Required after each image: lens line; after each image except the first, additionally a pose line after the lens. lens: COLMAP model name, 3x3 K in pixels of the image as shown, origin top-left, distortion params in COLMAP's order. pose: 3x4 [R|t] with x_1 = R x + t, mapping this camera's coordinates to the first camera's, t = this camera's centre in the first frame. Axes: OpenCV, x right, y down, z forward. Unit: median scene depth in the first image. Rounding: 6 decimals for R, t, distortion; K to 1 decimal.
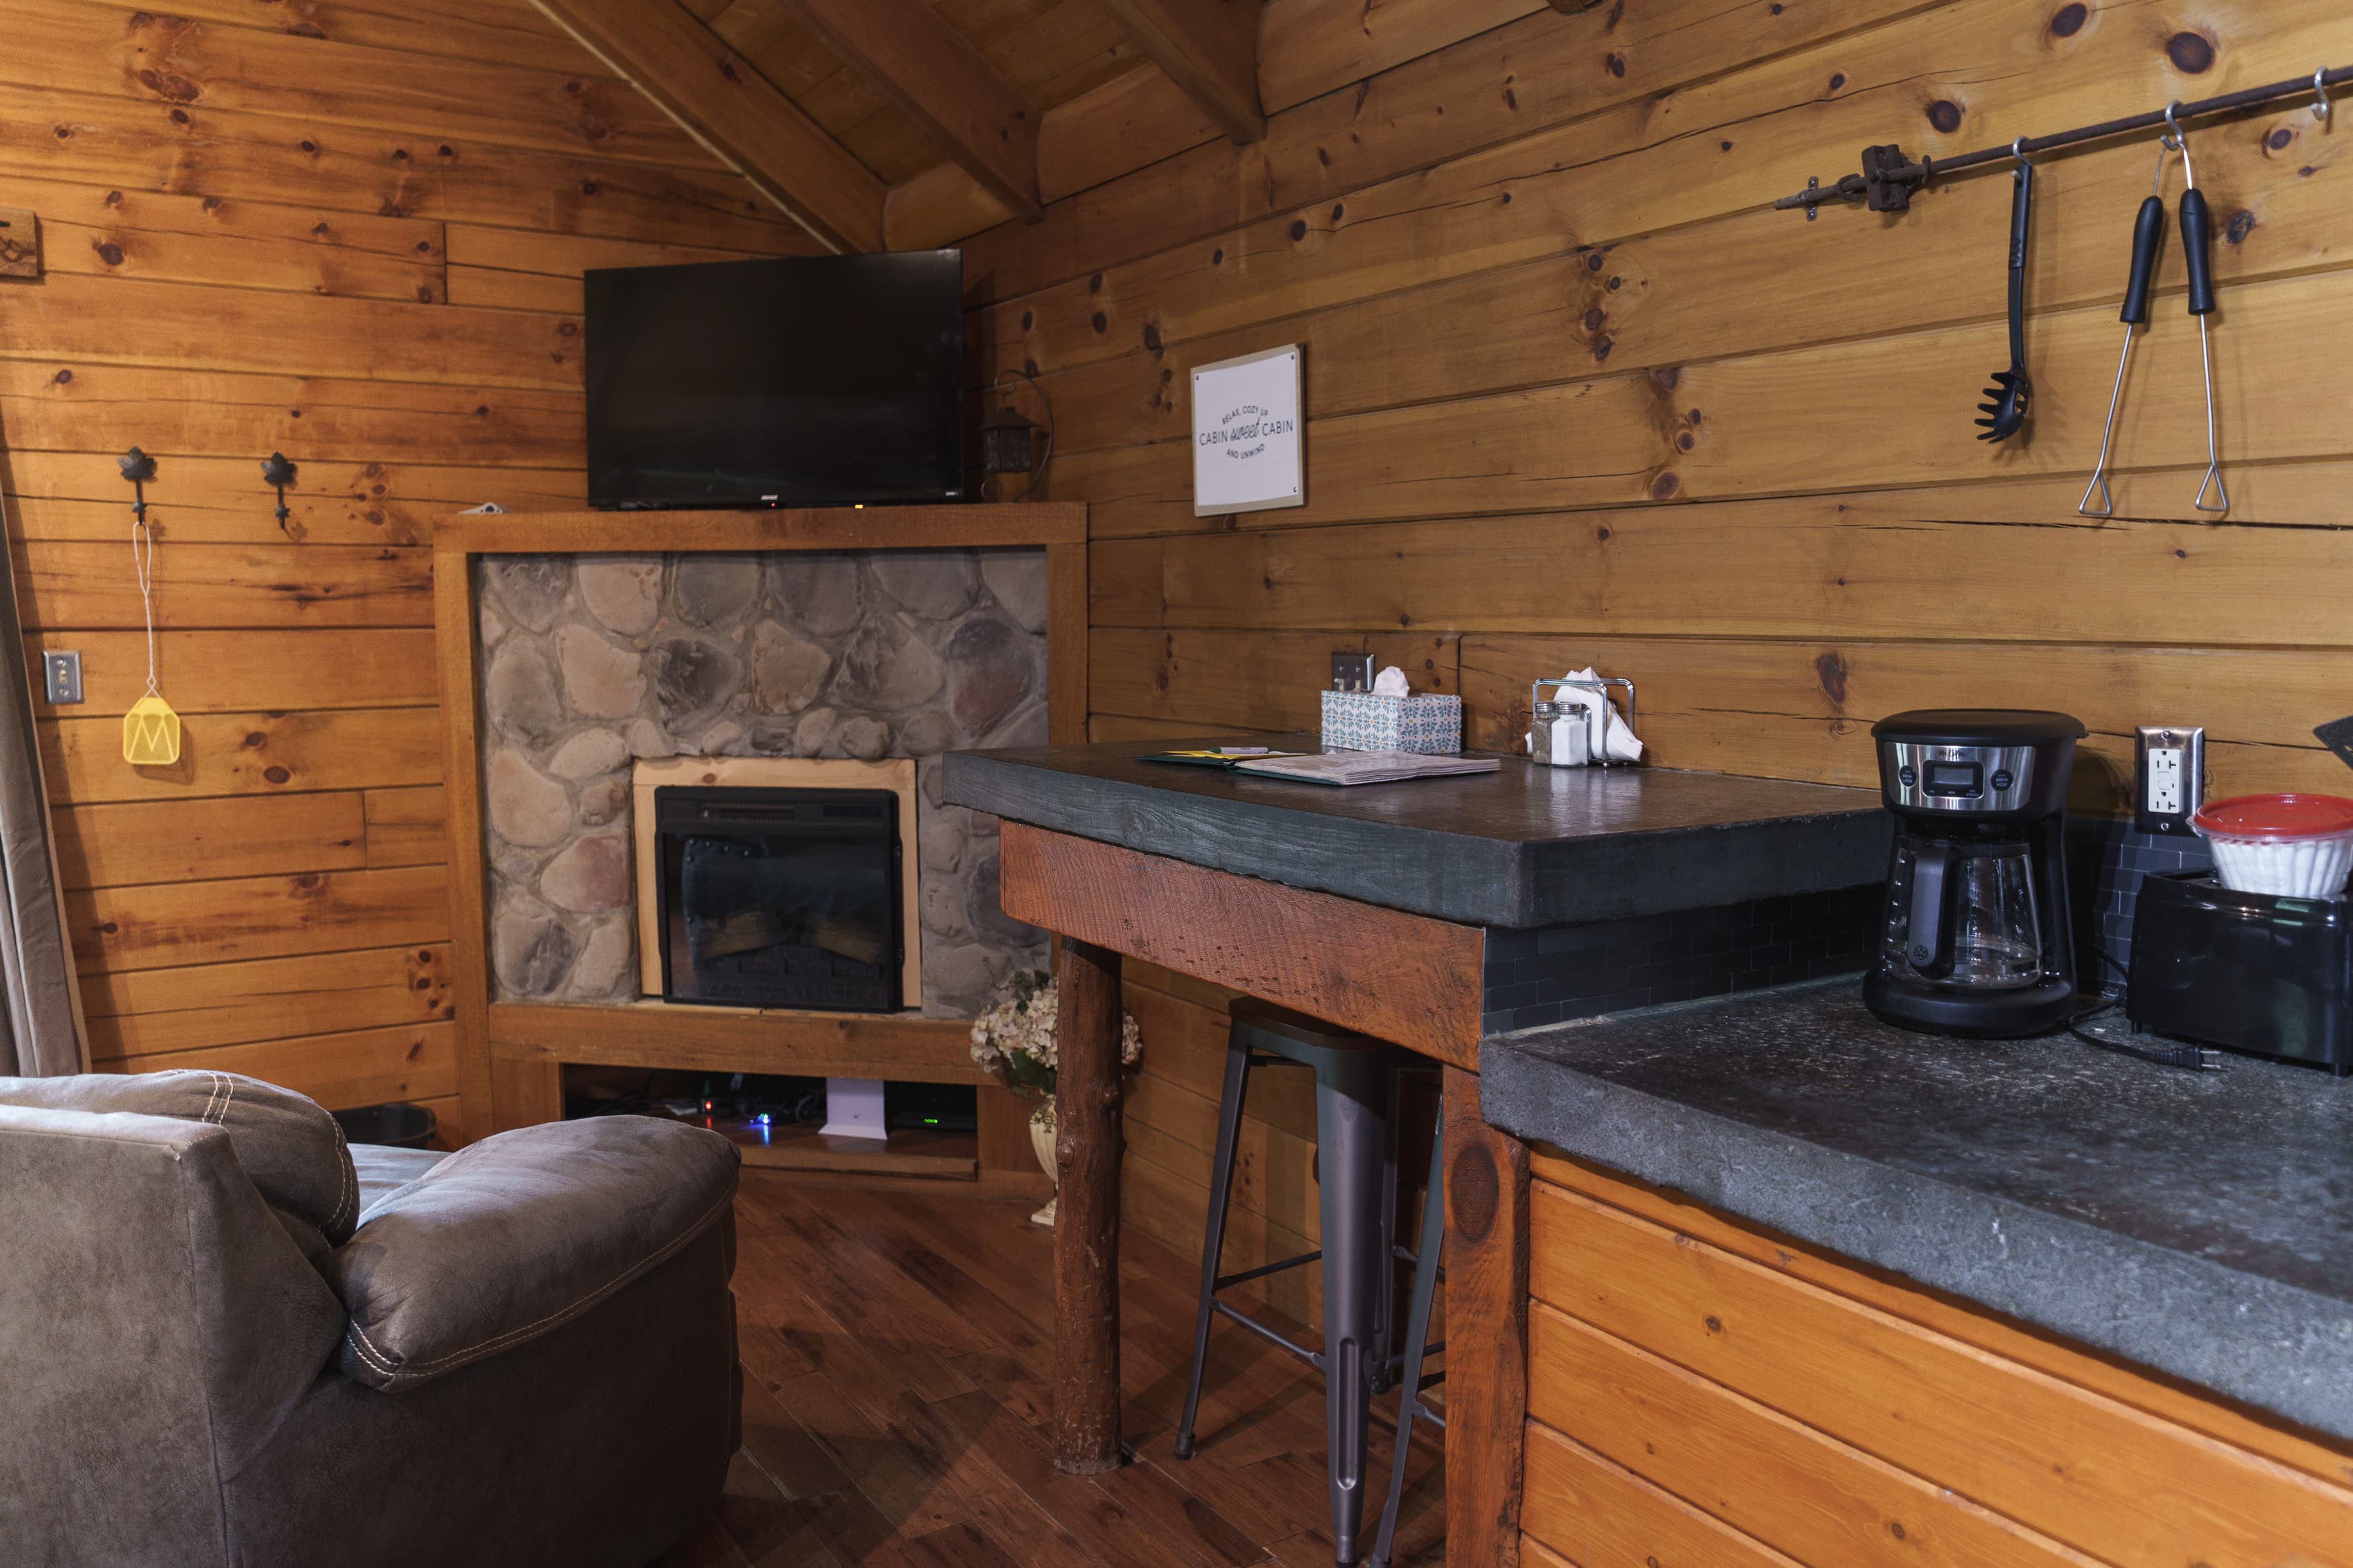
lens RADIAL K [[1822.4, 0, 1171.1], [0, 1822.4, 778.9], [0, 0, 1]] dist [0.003626, 0.001690]
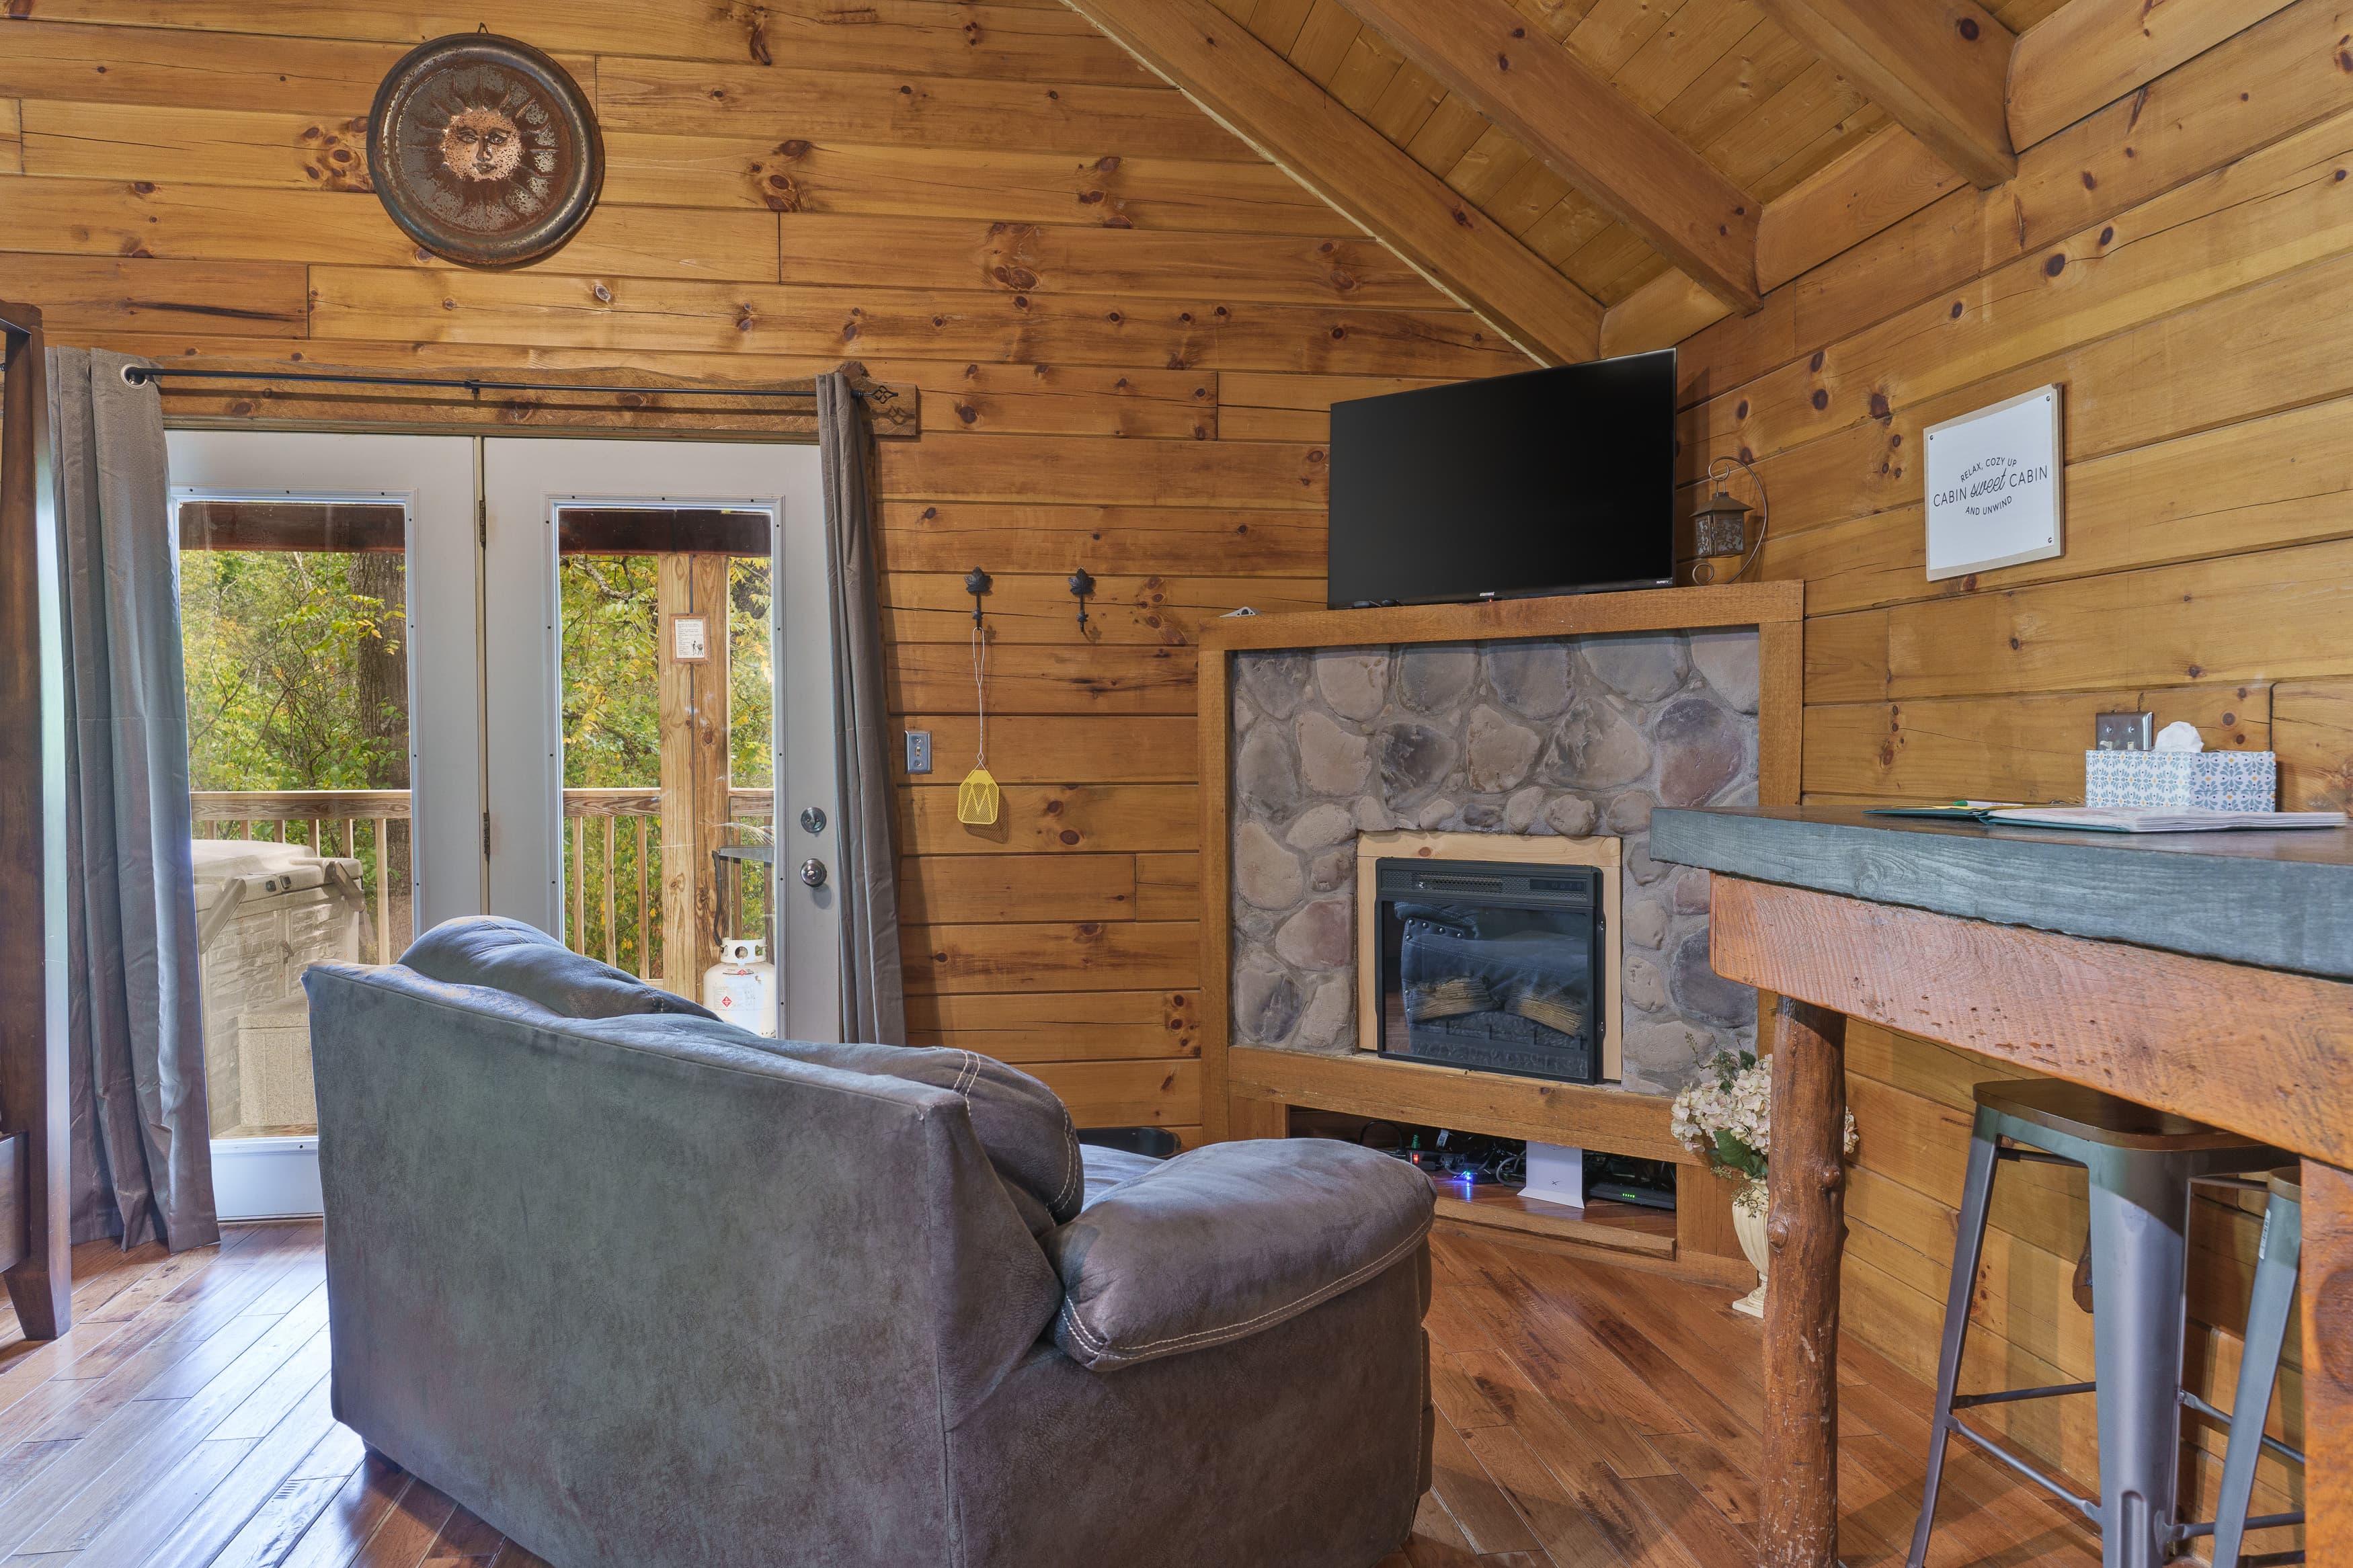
lens RADIAL K [[1592.4, 0, 1176.5], [0, 1592.4, 784.0], [0, 0, 1]] dist [-0.000462, 0.004231]
pose [[0.917028, 0.010477, -0.398686, -0.012688], [-0.039050, 0.997210, -0.063614, 0.028485], [0.396907, 0.073905, 0.914878, 0.079162]]
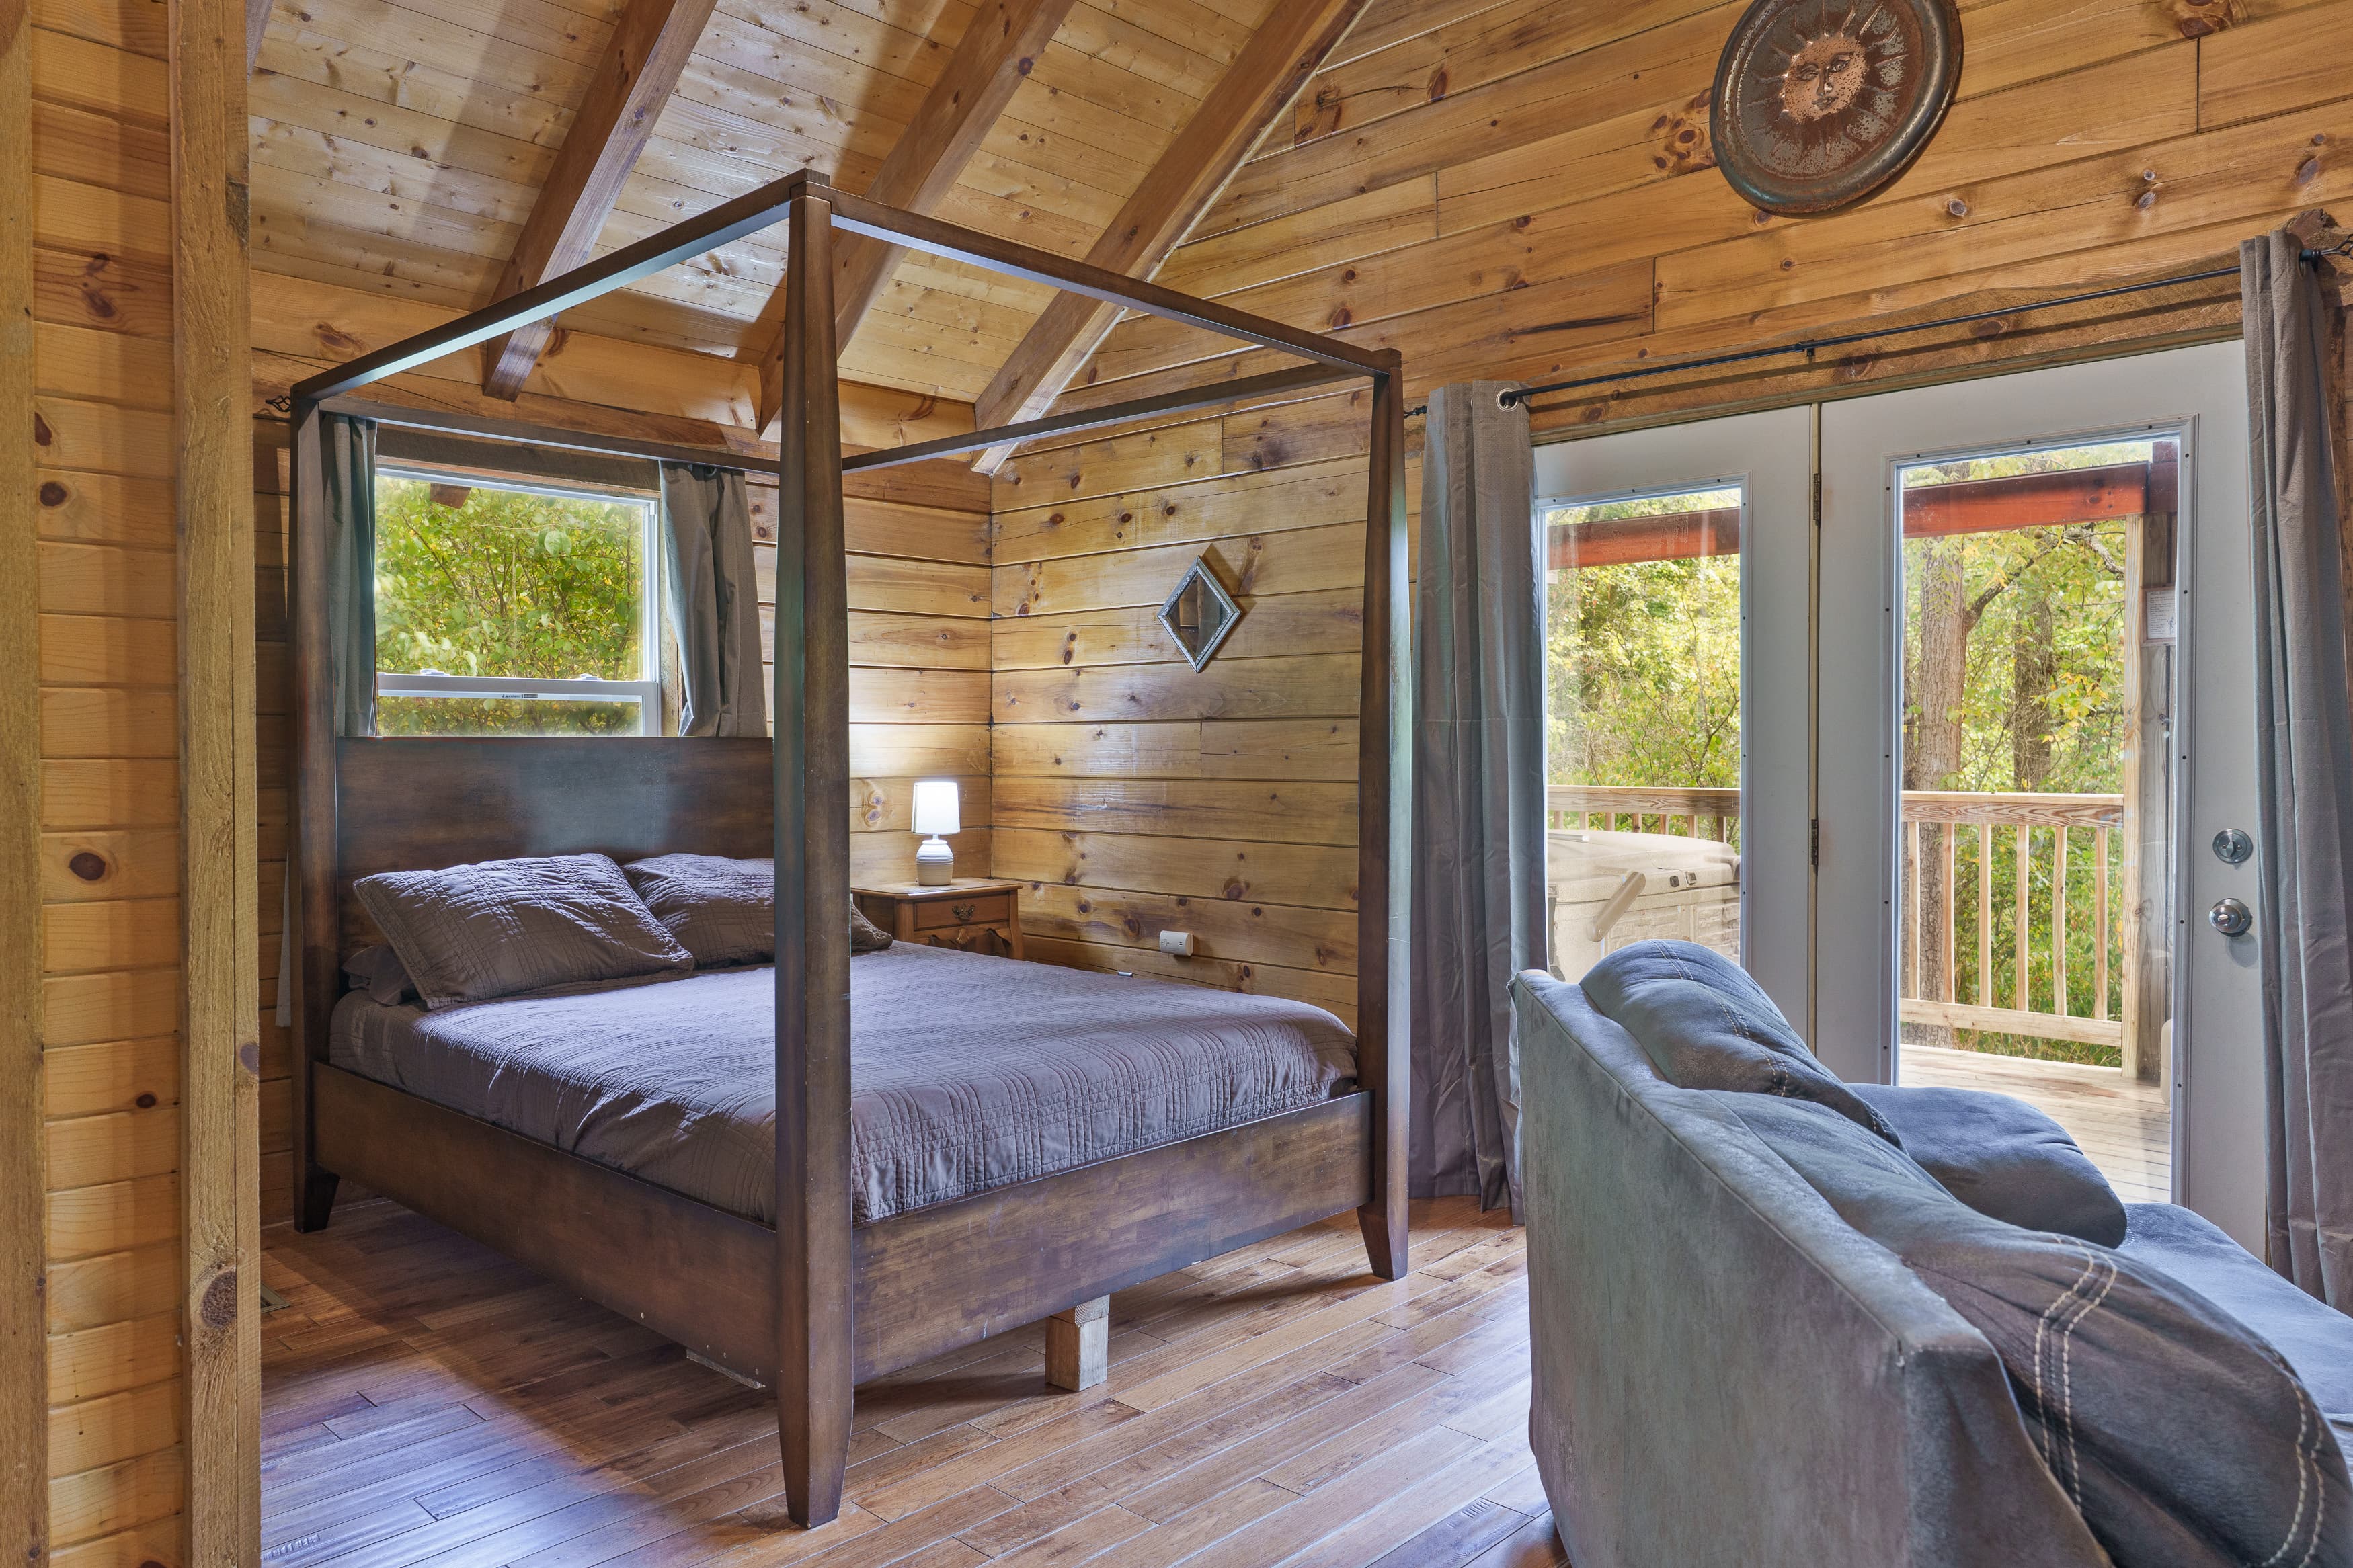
lens RADIAL K [[1592.4, 0, 1176.5], [0, 1592.4, 784.0], [0, 0, 1]] dist [-0.000462, 0.004231]
pose [[0.248158, 0.025692, -0.968379, -0.025289], [-0.093497, 0.995617, 0.002455, 0.009828], [0.964197, 0.089931, 0.249473, 0.262556]]
